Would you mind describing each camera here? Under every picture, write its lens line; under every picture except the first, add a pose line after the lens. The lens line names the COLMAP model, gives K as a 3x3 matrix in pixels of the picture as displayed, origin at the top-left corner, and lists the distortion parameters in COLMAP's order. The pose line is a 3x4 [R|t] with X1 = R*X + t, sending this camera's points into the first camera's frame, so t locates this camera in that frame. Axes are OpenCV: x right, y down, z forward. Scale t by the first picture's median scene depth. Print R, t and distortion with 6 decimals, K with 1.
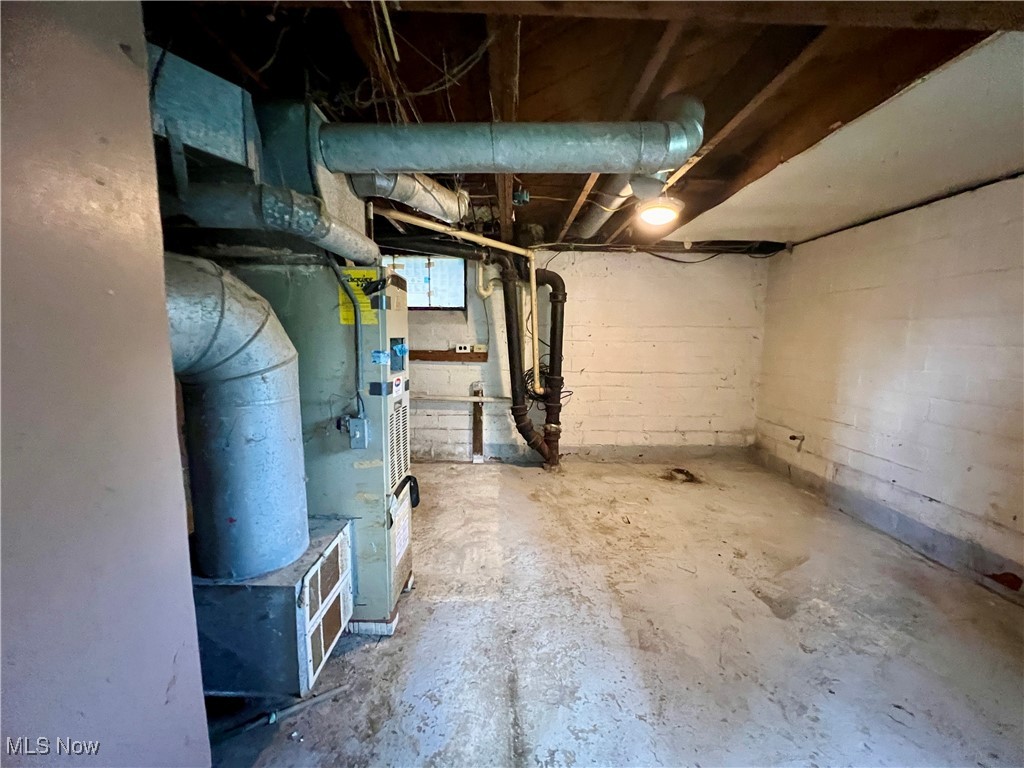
lens RADIAL K [[411.9, 0, 512.0], [0, 411.9, 384.0], [0, 0, 1]] dist [0.000254, 0.000004]
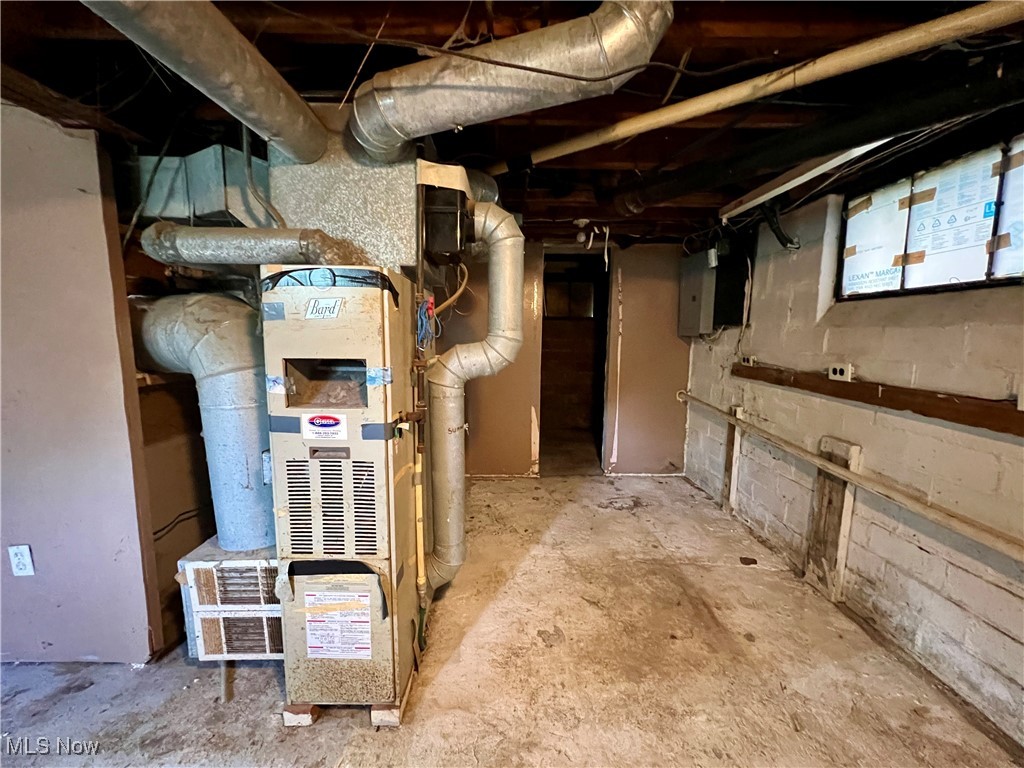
lens RADIAL K [[411.9, 0, 512.0], [0, 411.9, 384.0], [0, 0, 1]] dist [0.000254, 0.000004]
pose [[0.003119, 0.116572, -0.993177, 0.262505], [-0.123270, 0.985652, 0.115301, -0.118372], [0.992368, 0.122070, 0.017444, 0.816982]]
